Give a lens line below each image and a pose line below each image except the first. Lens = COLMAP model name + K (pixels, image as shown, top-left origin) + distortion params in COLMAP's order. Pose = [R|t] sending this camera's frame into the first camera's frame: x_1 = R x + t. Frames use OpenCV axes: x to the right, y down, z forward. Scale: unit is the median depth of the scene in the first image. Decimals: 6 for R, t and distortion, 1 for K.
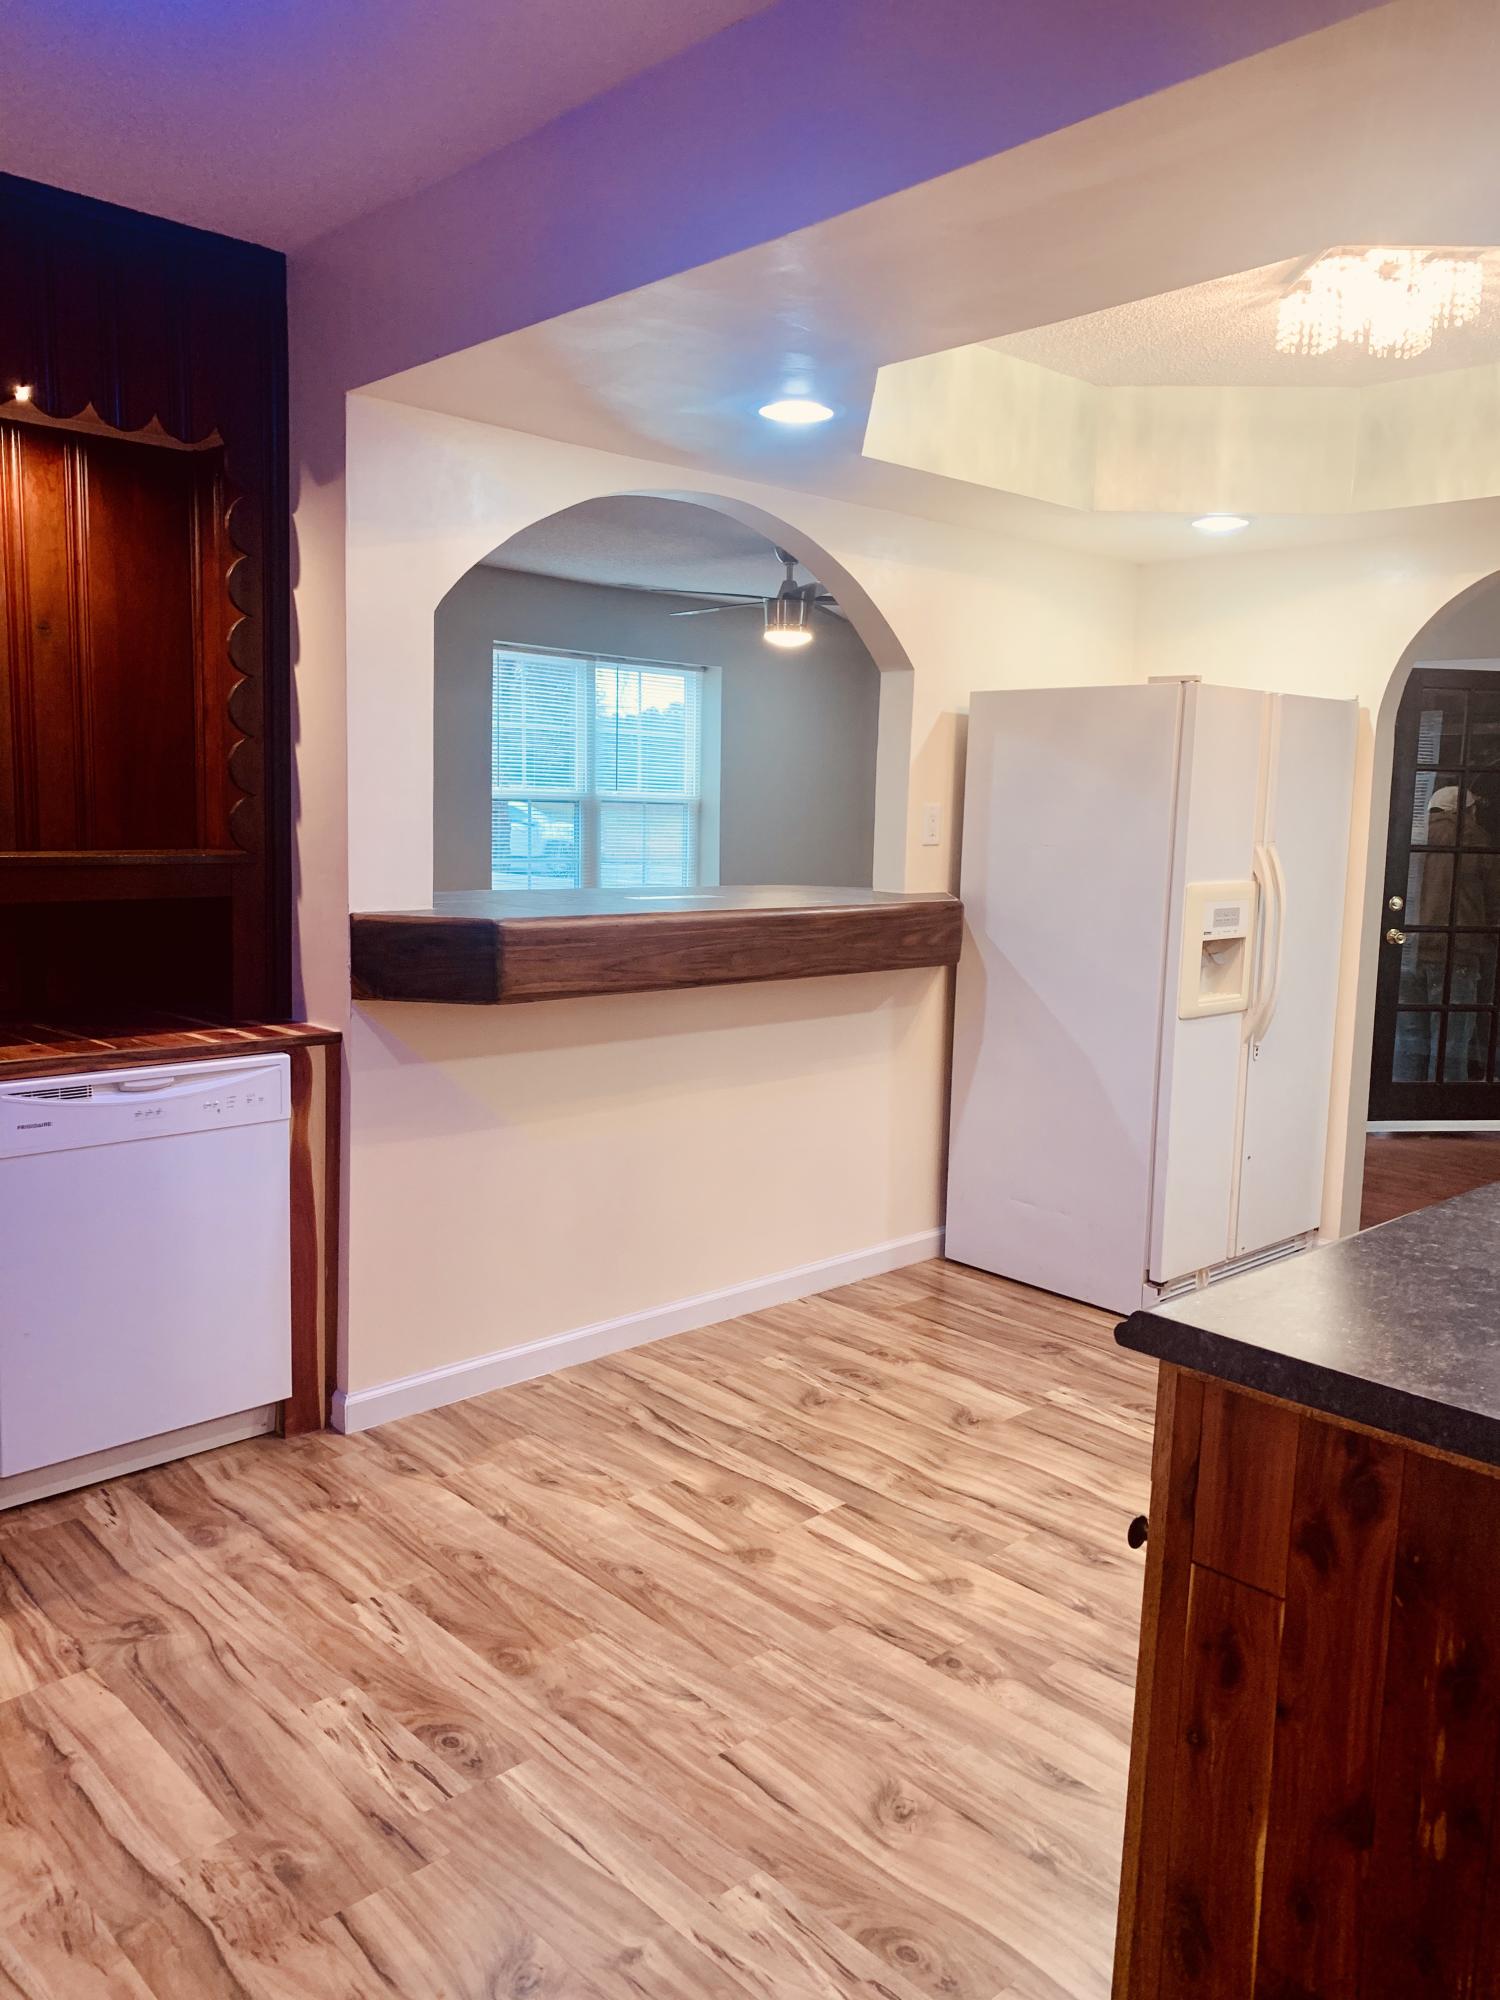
lens RADIAL K [[1539.8, 0, 753.6], [0, 1539.8, 989.5], [0, 0, 1]] dist [0.023824, -0.017261]
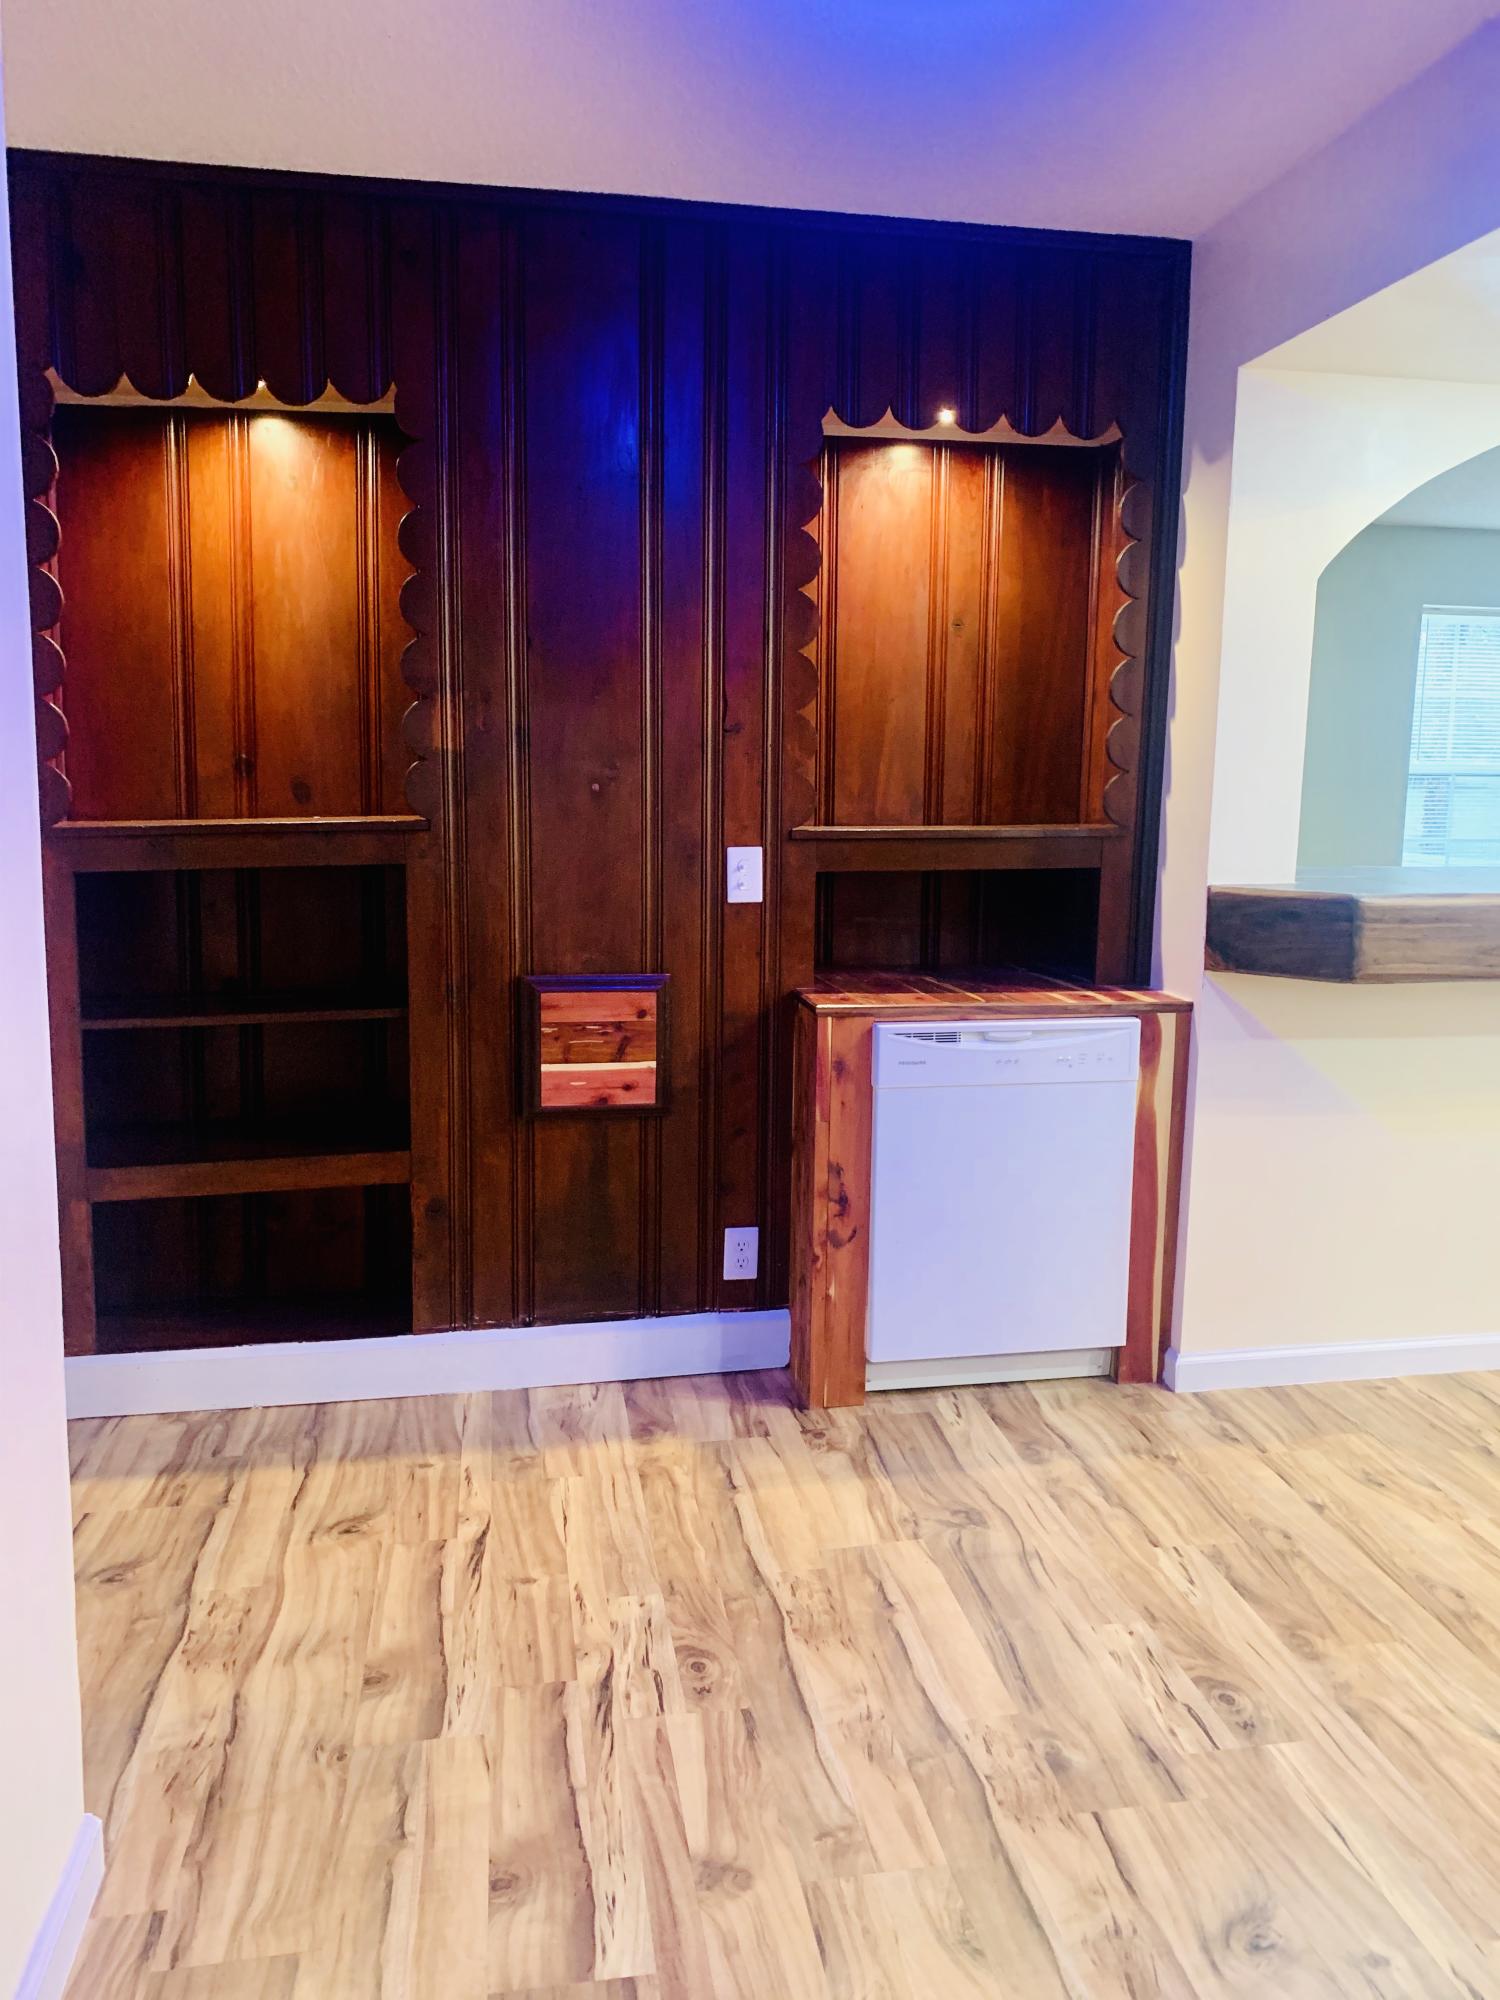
lens RADIAL K [[1539.8, 0, 764.0], [0, 1539.8, 1001.7], [0, 0, 1]] dist [0.023824, -0.017261]
pose [[0.836521, 0.065767, -0.543974, 0.053807], [-0.055224, 0.997835, 0.035716, 0.007117], [0.545145, 0.000163, 0.838342, -0.013285]]
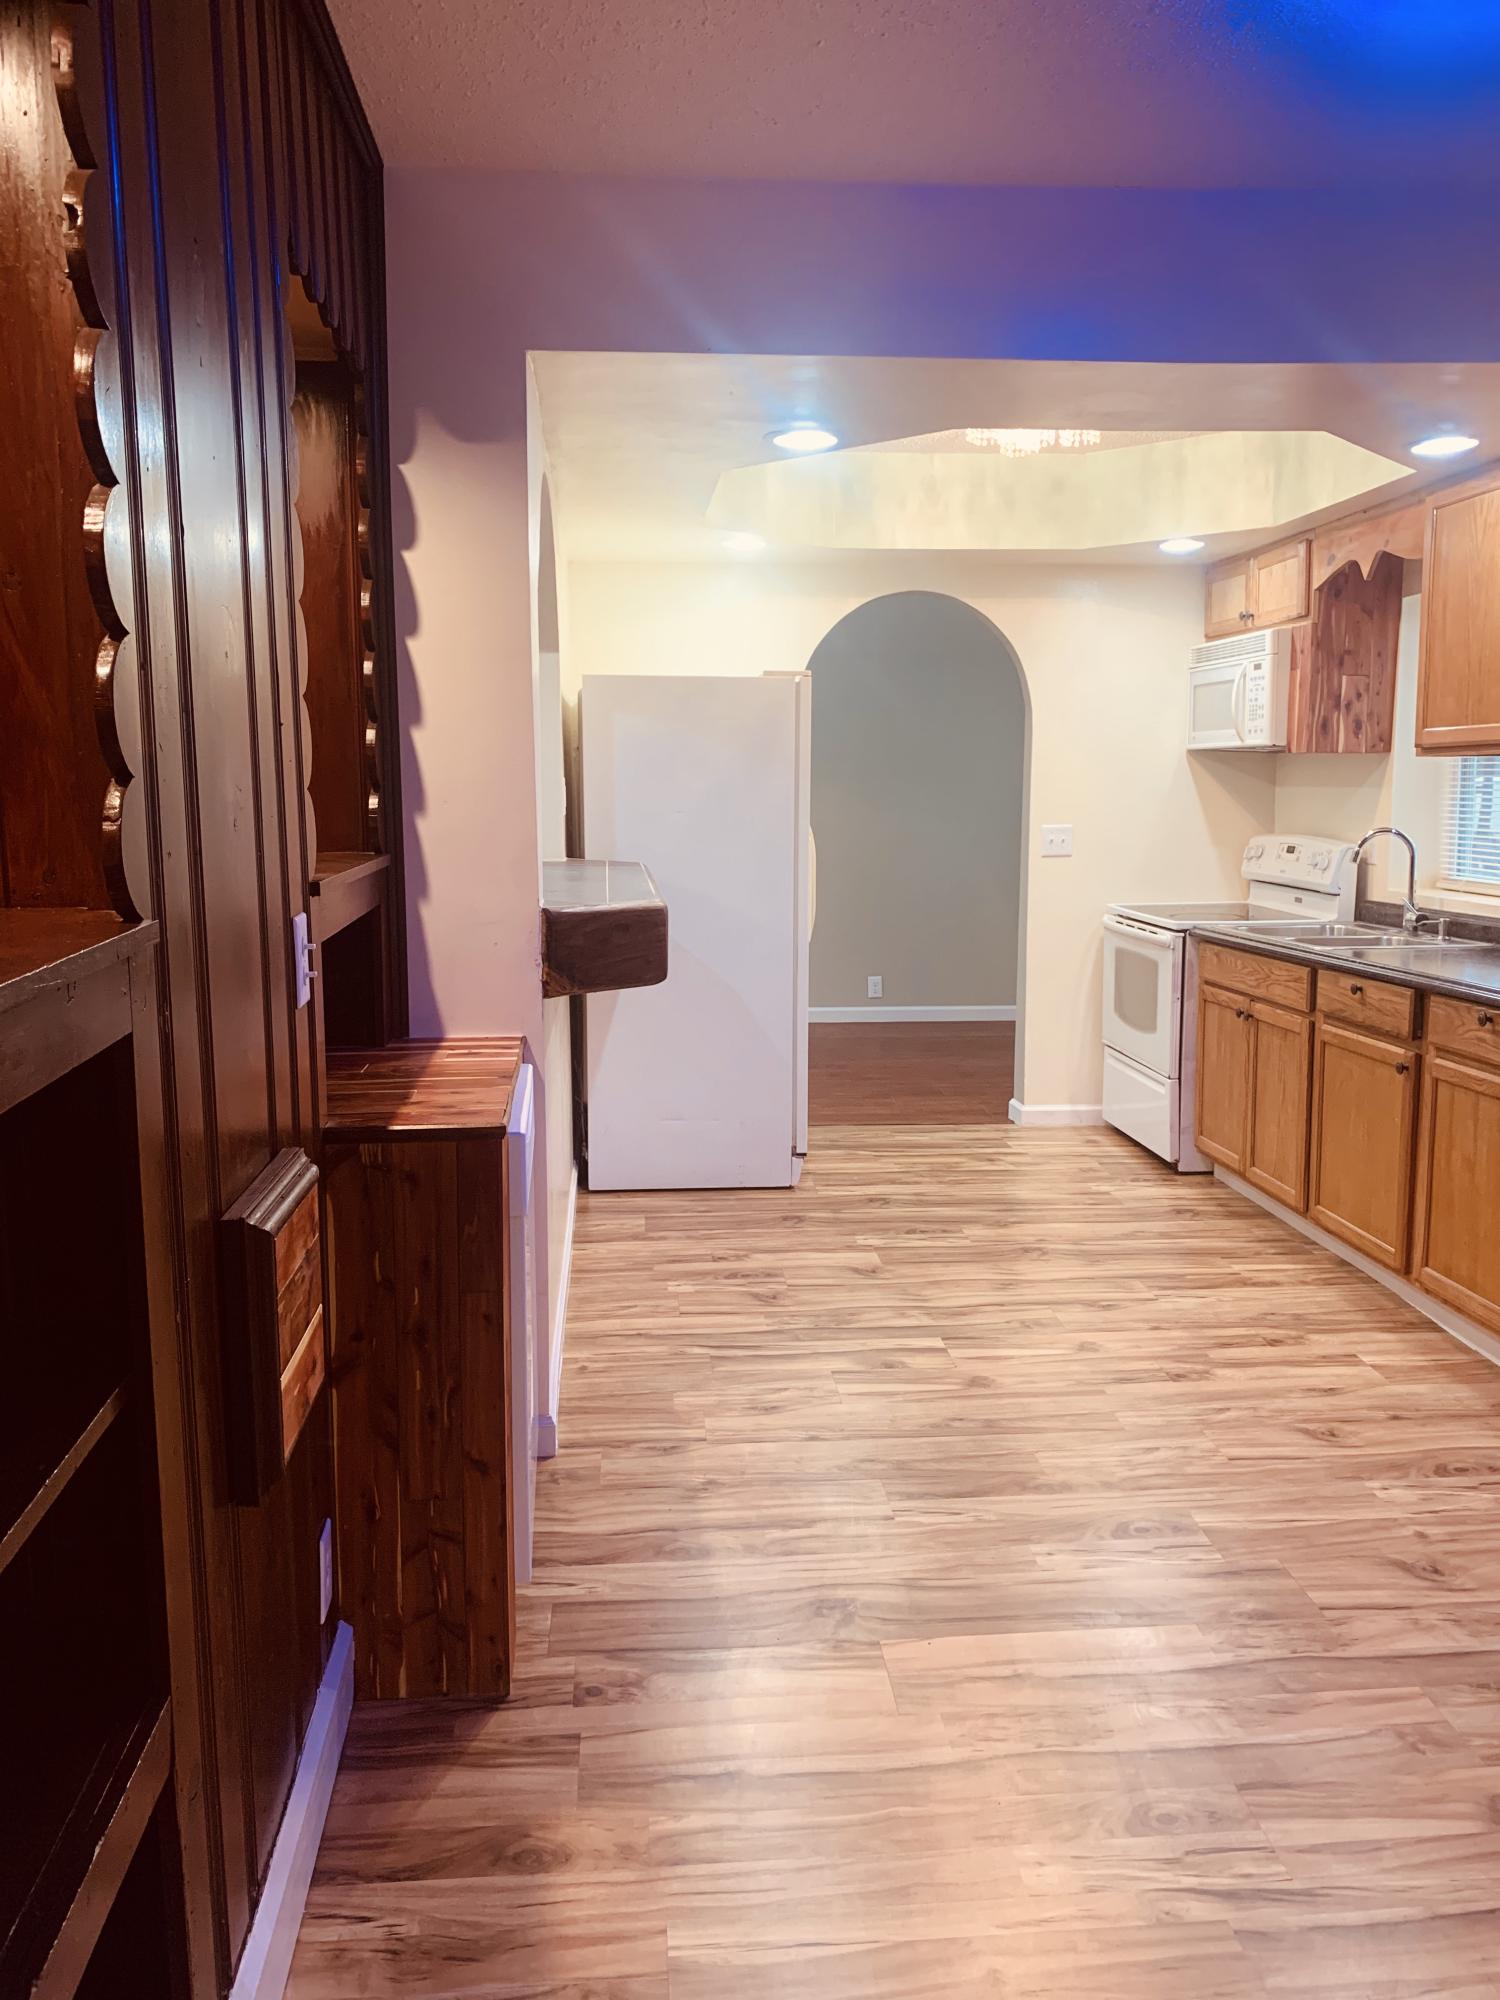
lens RADIAL K [[1539.8, 0, 758.5], [0, 1539.8, 985.2], [0, 0, 1]] dist [0.023824, -0.017261]
pose [[0.620379, -0.133396, 0.772875, -0.961319], [0.116624, 0.990164, 0.077287, -0.062798], [-0.775583, 0.042188, 0.629835, 0.319085]]
